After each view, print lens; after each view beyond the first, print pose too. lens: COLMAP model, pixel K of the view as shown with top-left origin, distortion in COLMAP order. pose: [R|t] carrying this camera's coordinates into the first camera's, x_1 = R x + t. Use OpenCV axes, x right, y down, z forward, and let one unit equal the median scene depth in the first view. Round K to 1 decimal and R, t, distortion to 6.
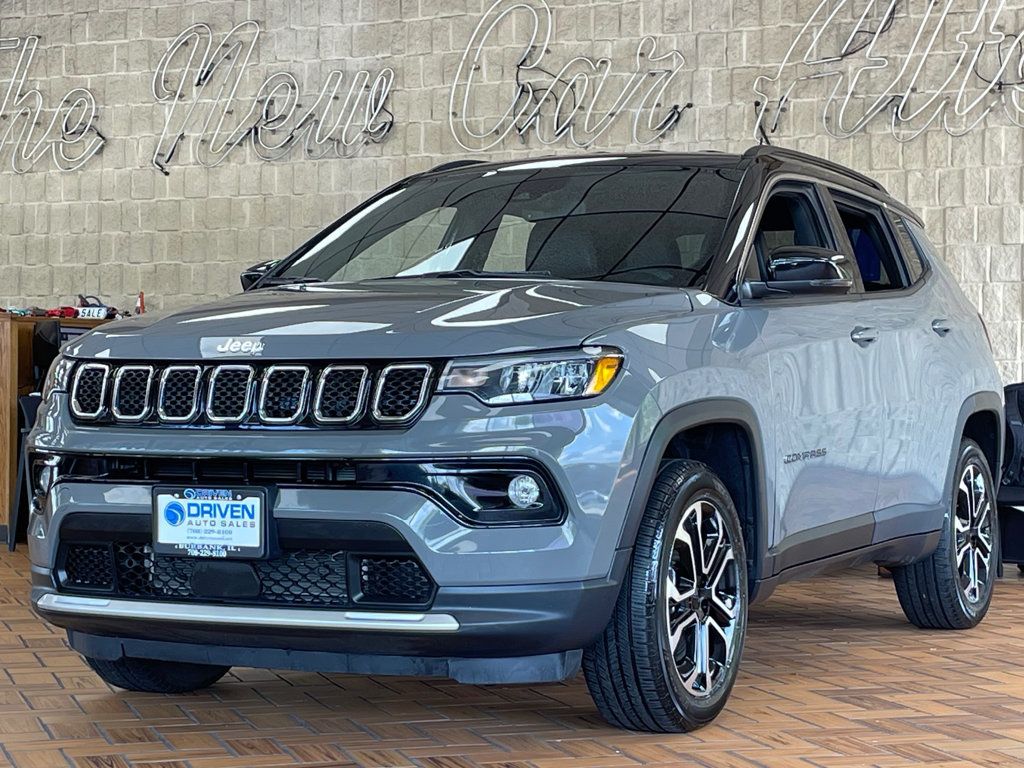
lens RADIAL K [[2241.9, 0, 512.5], [0, 2241.9, 381.4], [0, 0, 1]] dist [0.209834, 0.000000]
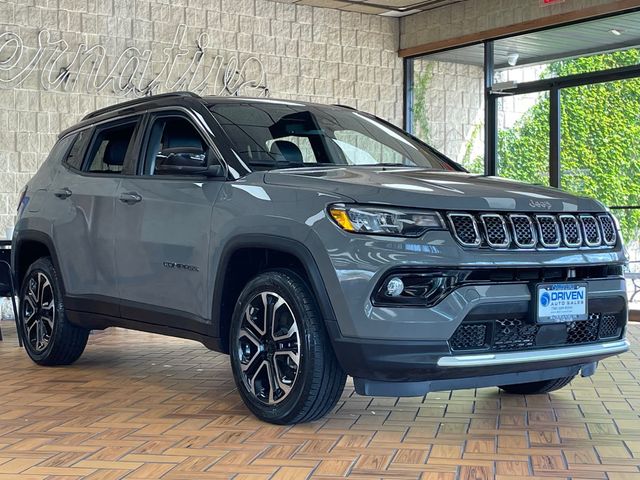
lens RADIAL K [[1137.8, 0, 318.8], [0, 1137.8, 240.0], [0, 0, 1]] dist [0.076958, 0.000000]
pose [[0.443596, -0.007132, 0.896198, -0.997459], [0.002884, 0.999975, 0.006530, 0.006672], [-0.896222, -0.000312, 0.443605, 0.753576]]
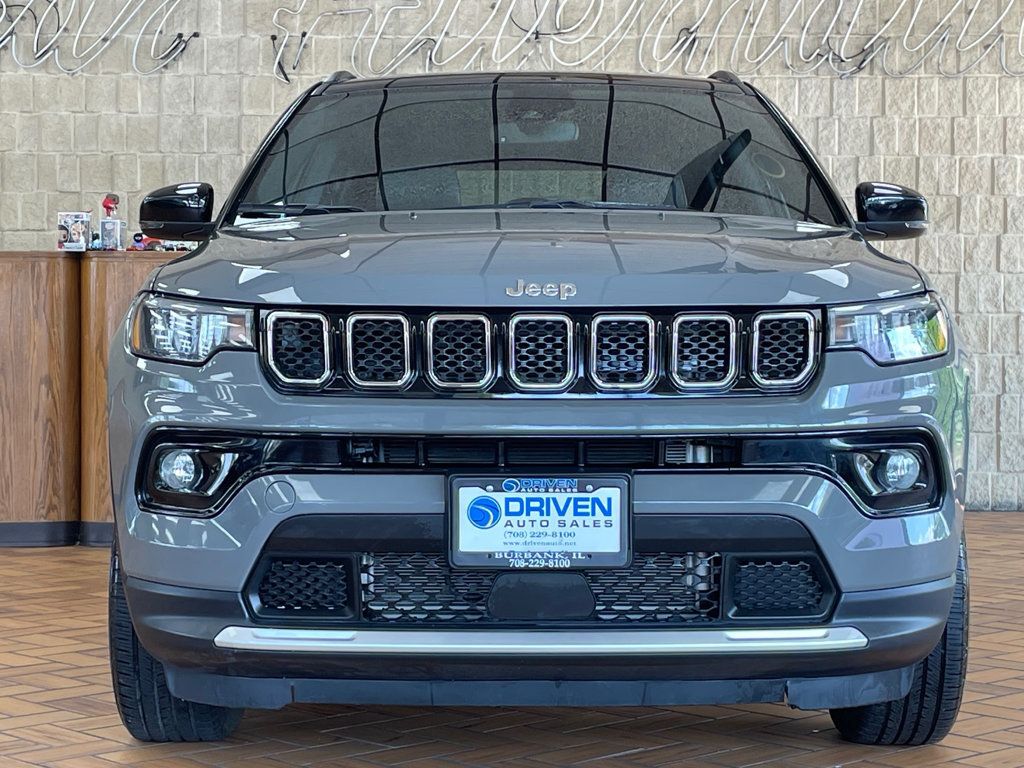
lens RADIAL K [[2159.5, 0, 509.8], [0, 2159.5, 384.0], [0, 0, 1]] dist [0.061253, 0.000000]
pose [[0.892258, -0.011695, 0.451375, -0.457176], [0.002294, 0.999769, 0.021368, 0.000818], [-0.451521, -0.018031, 0.892078, 0.351770]]
